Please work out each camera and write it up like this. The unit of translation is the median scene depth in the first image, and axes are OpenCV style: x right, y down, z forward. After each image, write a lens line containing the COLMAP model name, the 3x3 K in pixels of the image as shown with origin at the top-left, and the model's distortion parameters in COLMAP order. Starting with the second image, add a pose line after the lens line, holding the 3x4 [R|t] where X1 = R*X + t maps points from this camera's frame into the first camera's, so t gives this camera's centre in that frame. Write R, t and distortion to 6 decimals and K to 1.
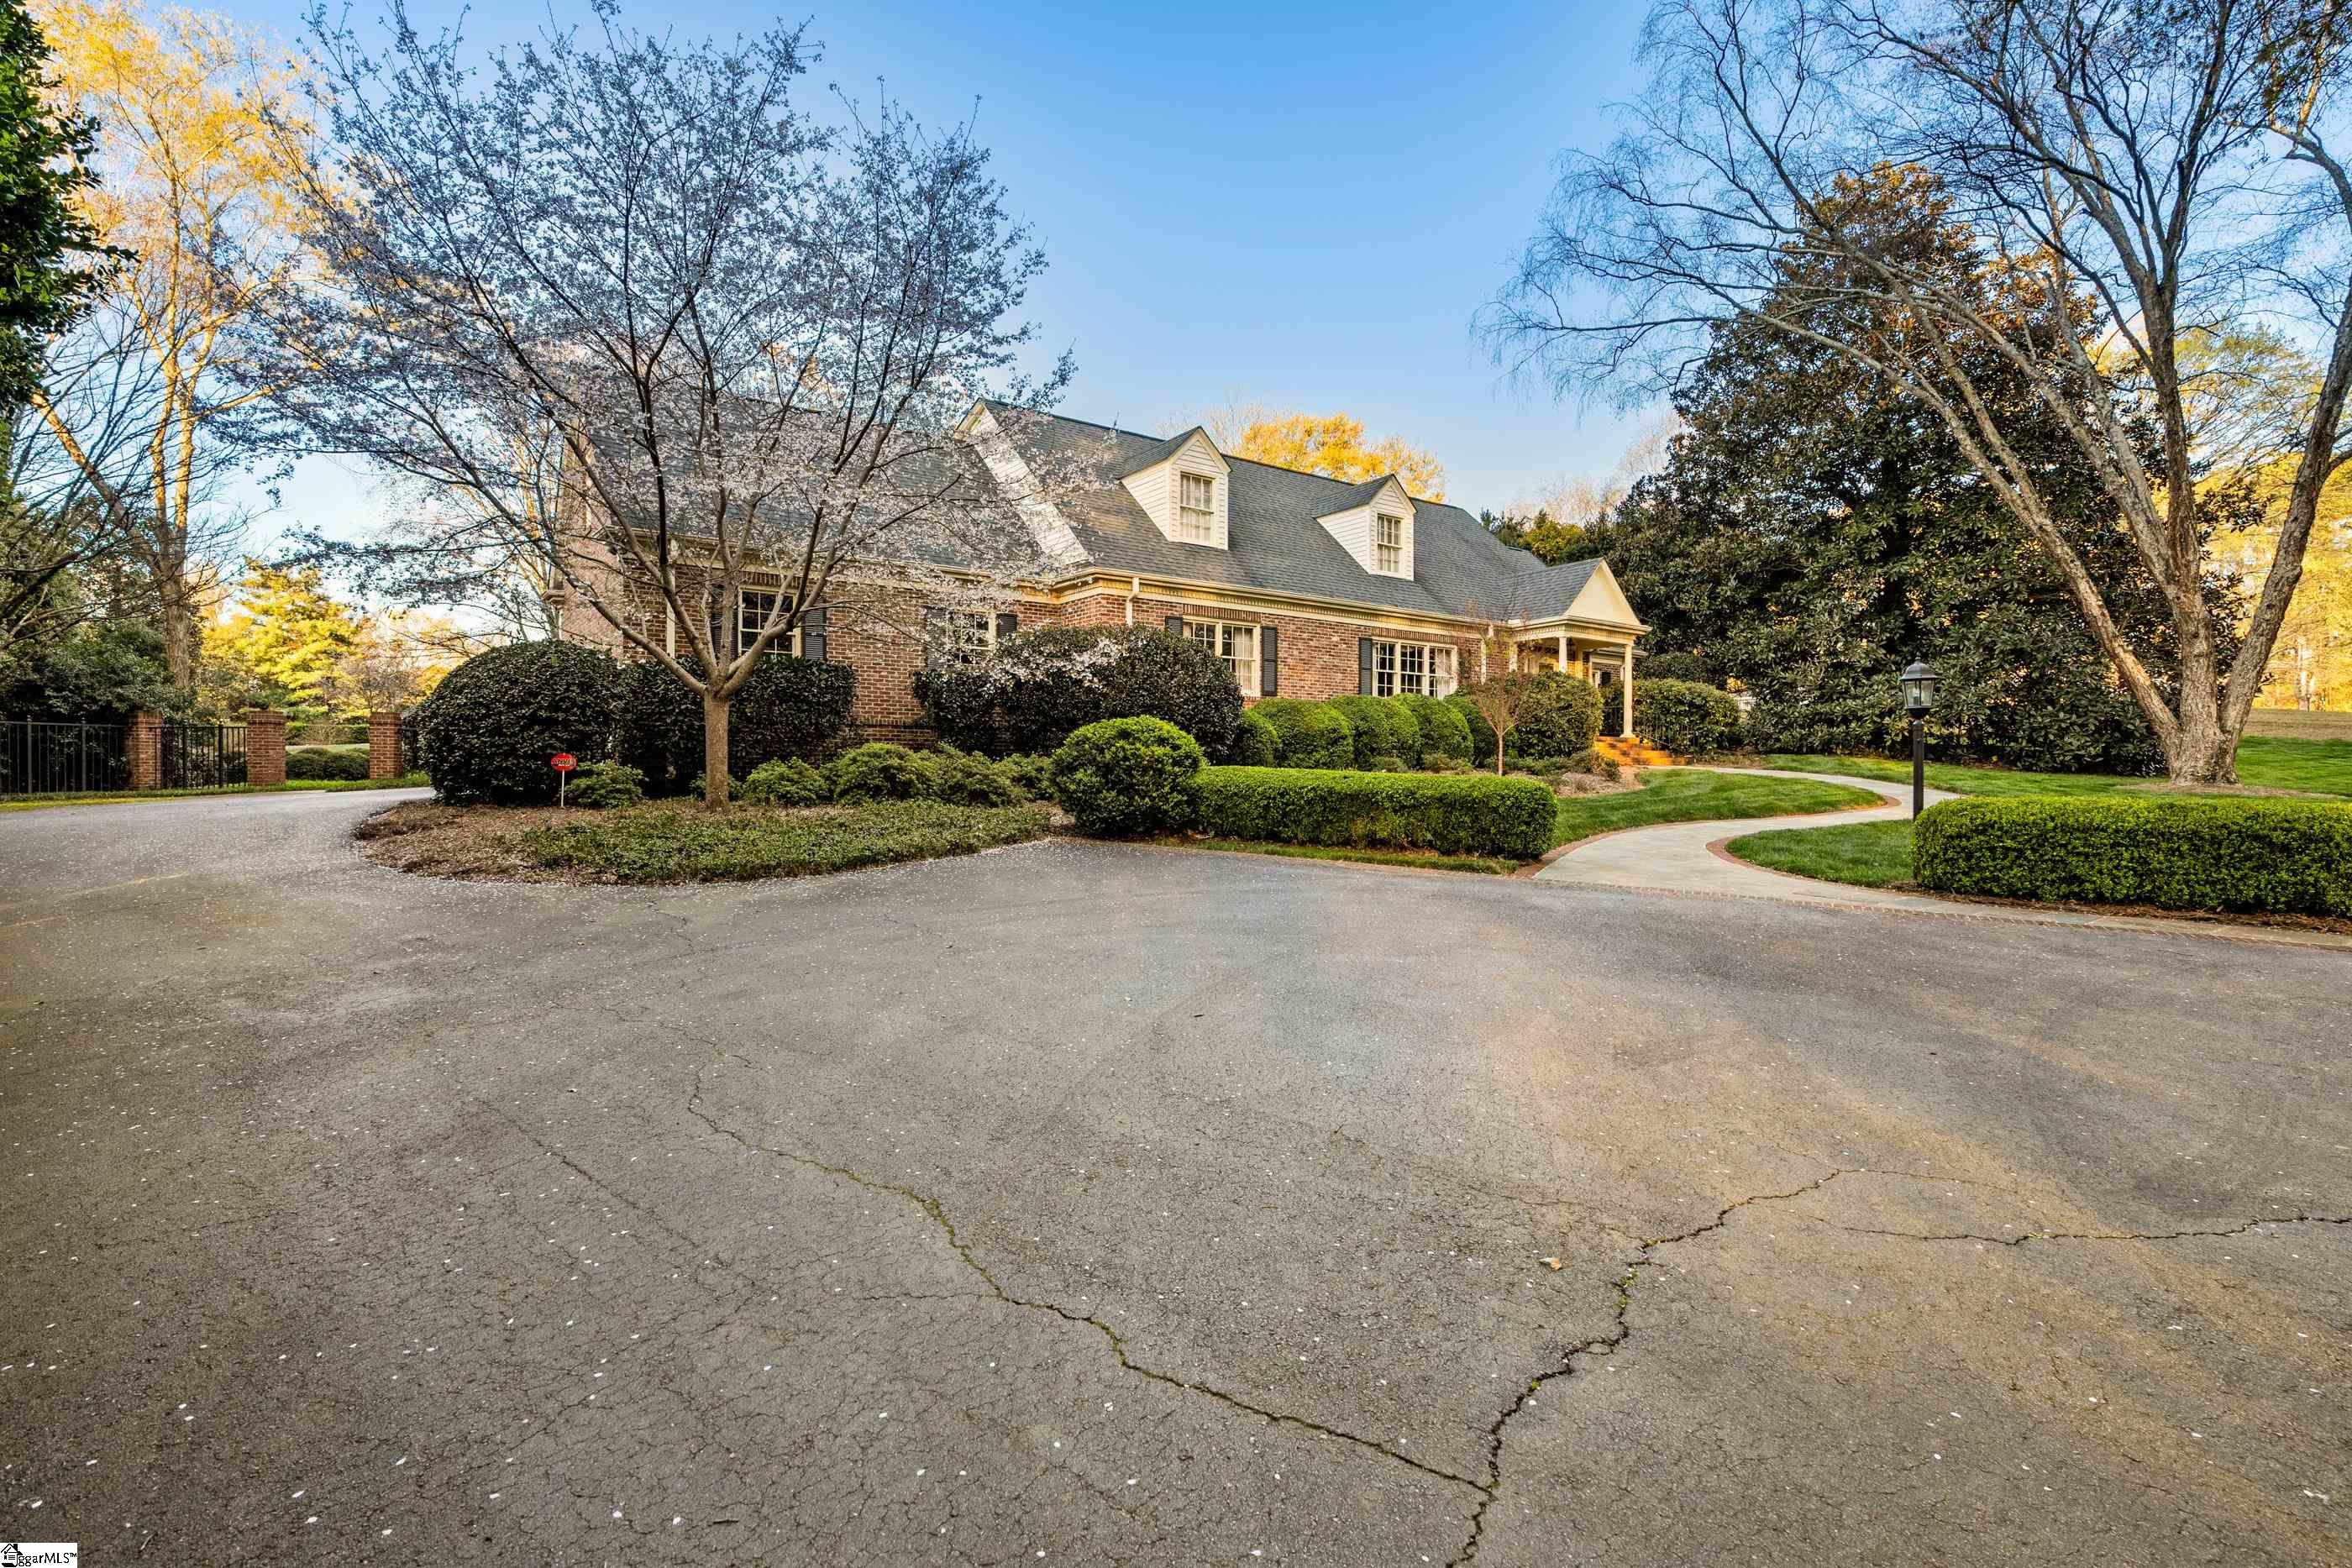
lens RADIAL K [[1039.0, 0, 1176.0], [0, 1039.0, 784.0], [0, 0, 1]] dist [0.002577, 0.000358]
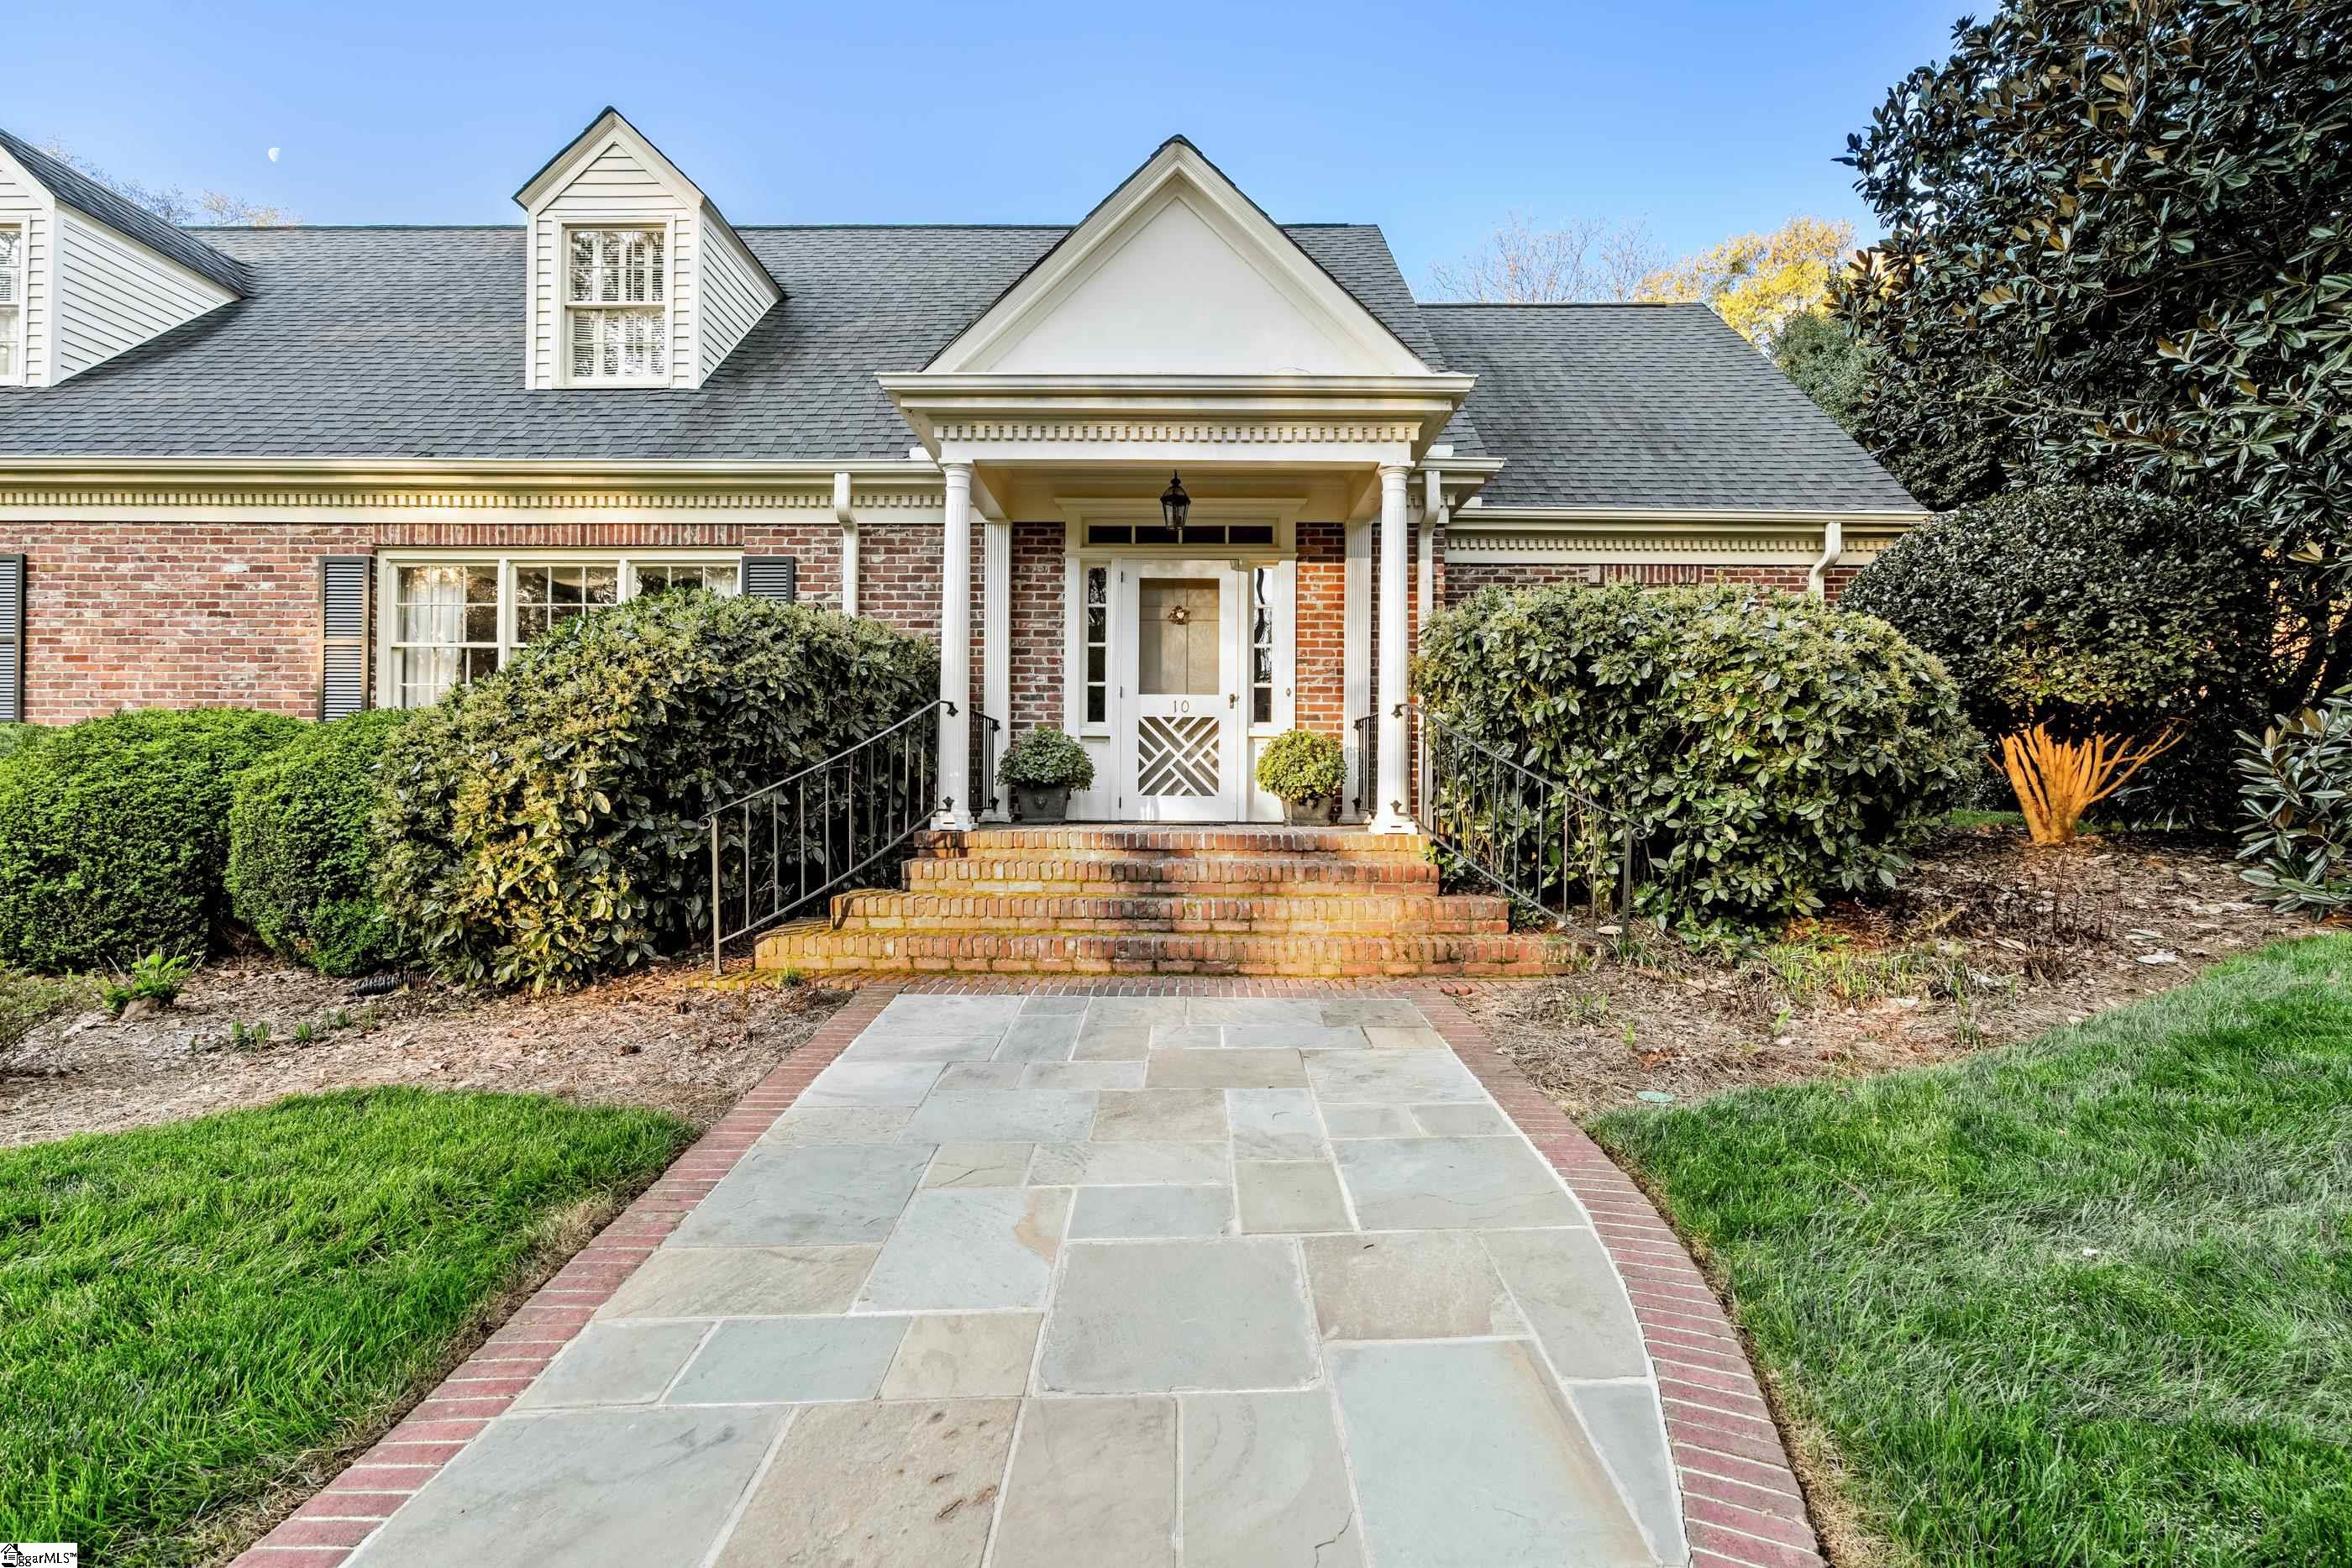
lens RADIAL K [[1062.4, 0, 1176.0], [0, 1062.4, 784.0], [0, 0, 1]] dist [-0.000847, -0.000017]
pose [[0.803092, 0.003749, -0.595843, 0.696708], [-0.013079, 0.999850, -0.011337, -0.067890], [0.595712, 0.016898, 0.803021, 0.966155]]
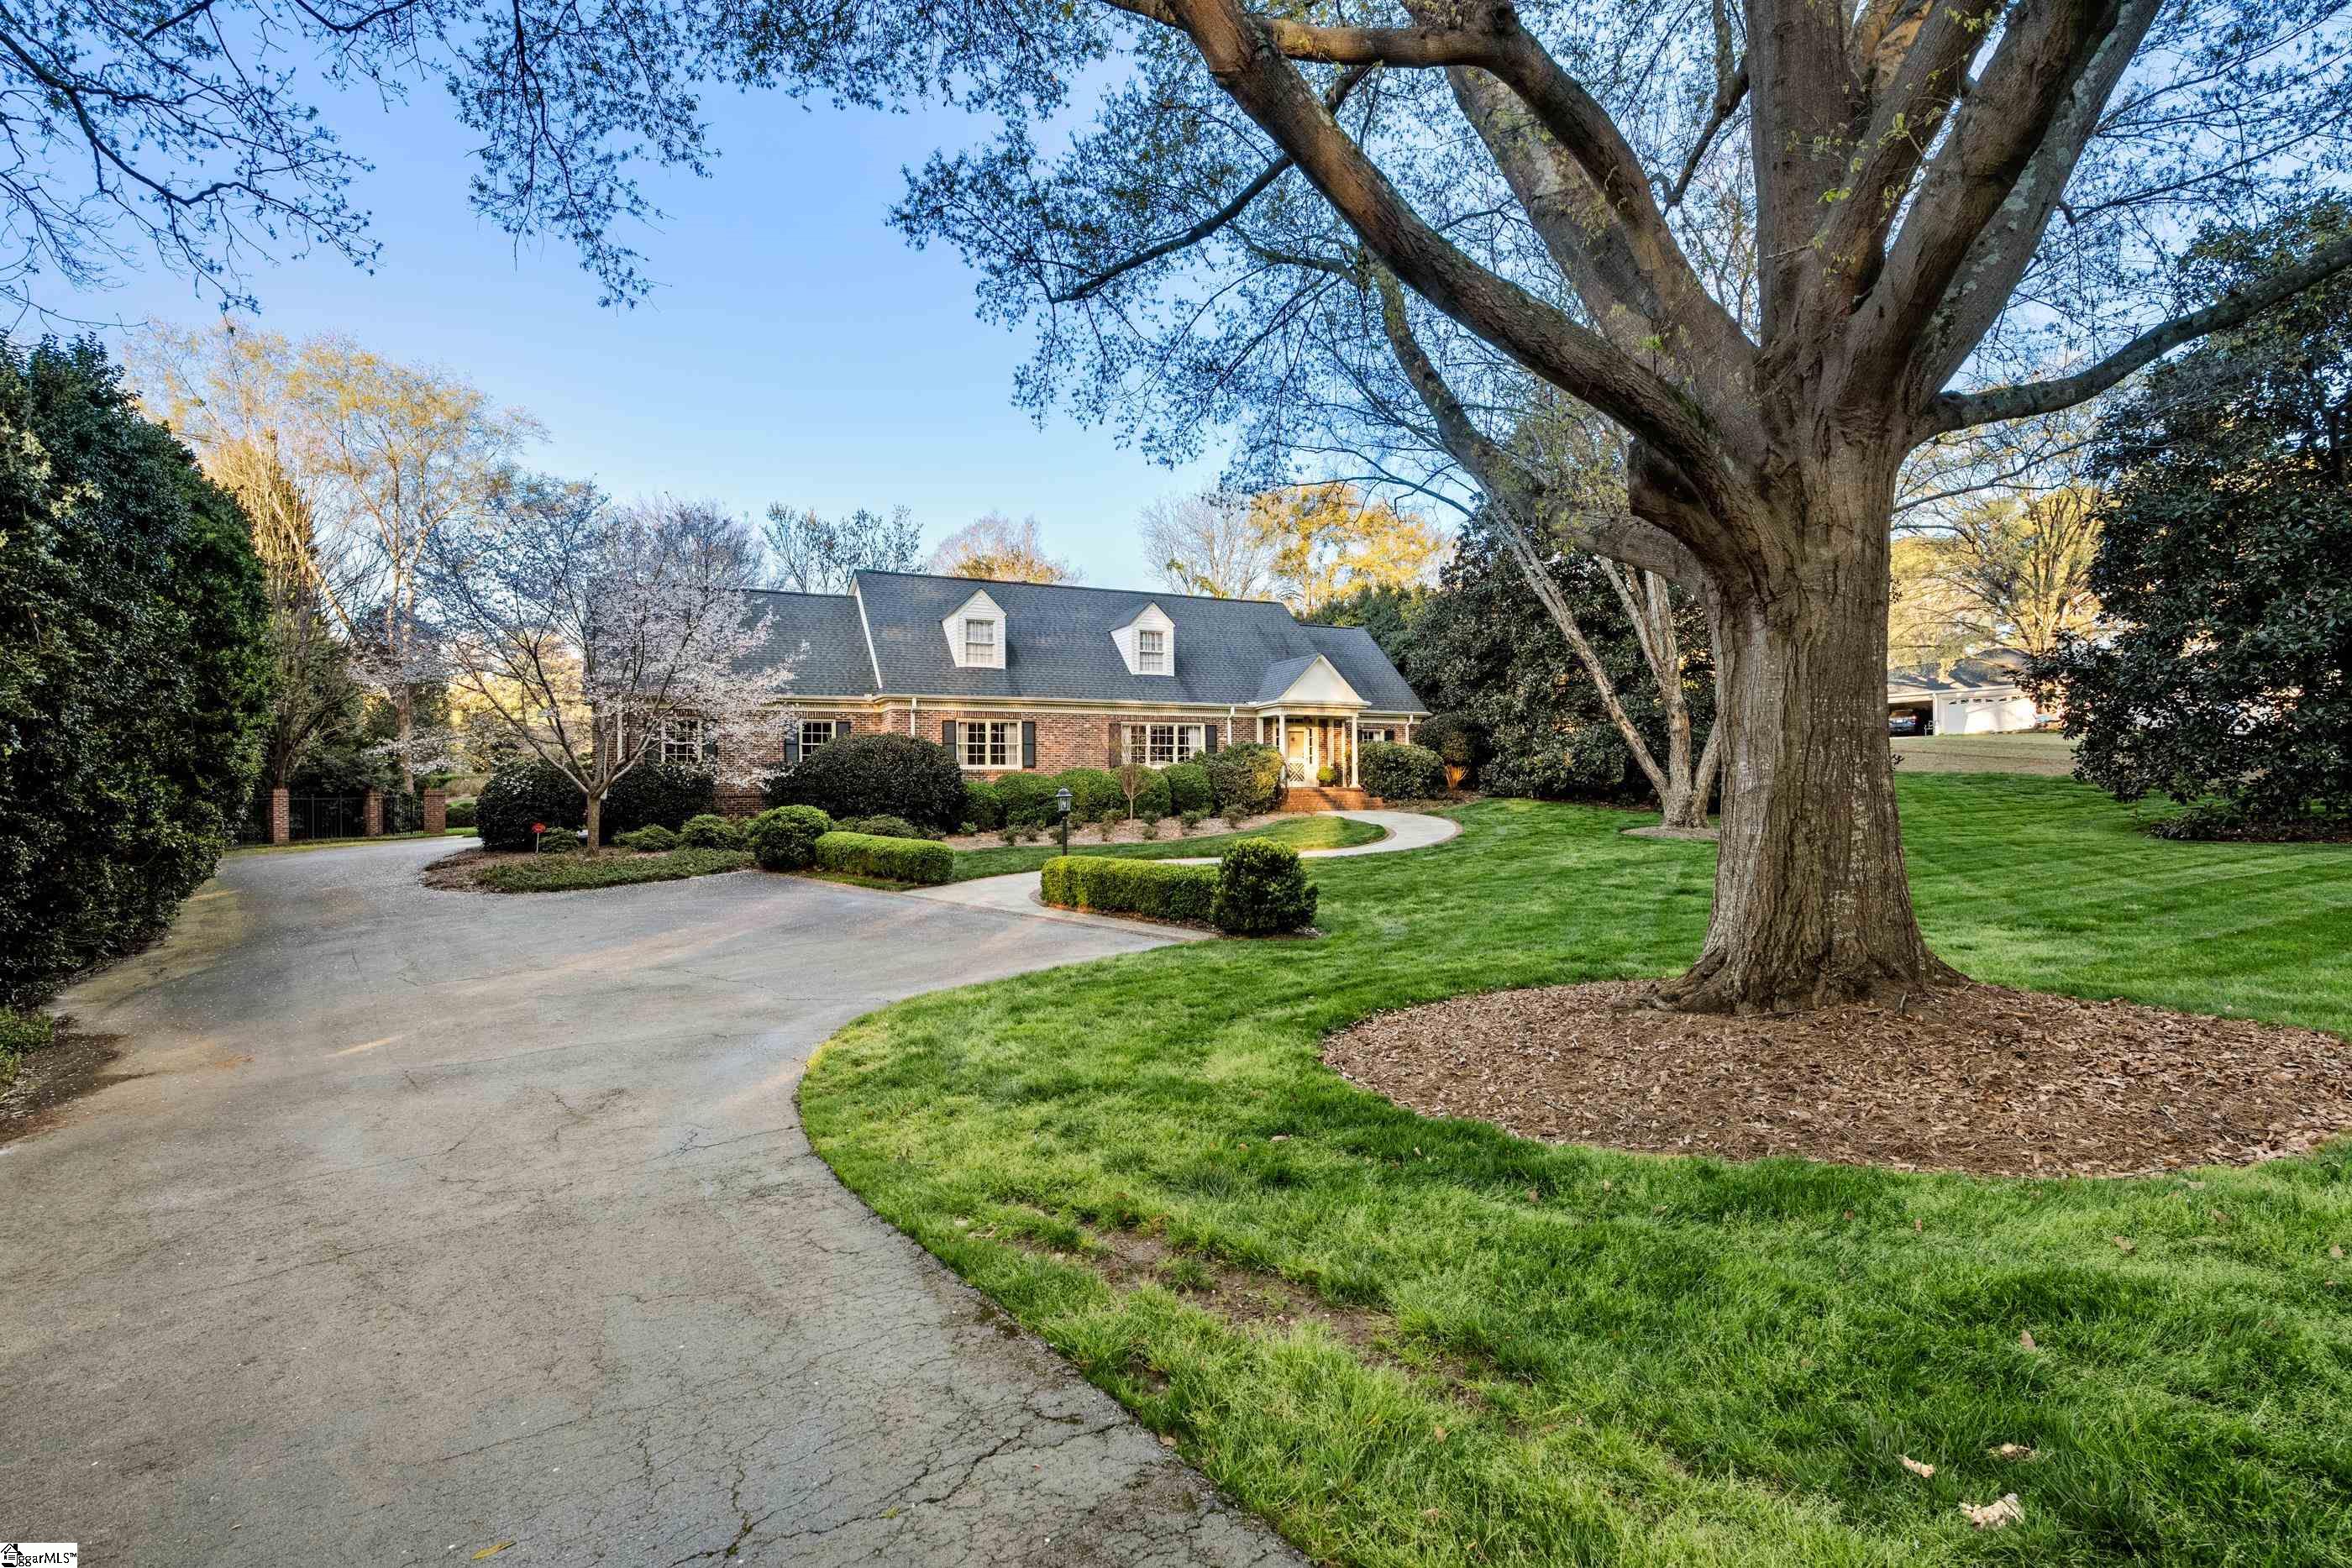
lens RADIAL K [[1062.4, 0, 1176.0], [0, 1062.4, 784.0], [0, 0, 1]] dist [-0.000847, -0.000017]
pose [[0.984484, -0.011701, -0.175082, 0.568142], [0.009166, 0.999841, -0.015278, -0.039439], [0.175233, 0.013436, 0.984435, -0.444120]]
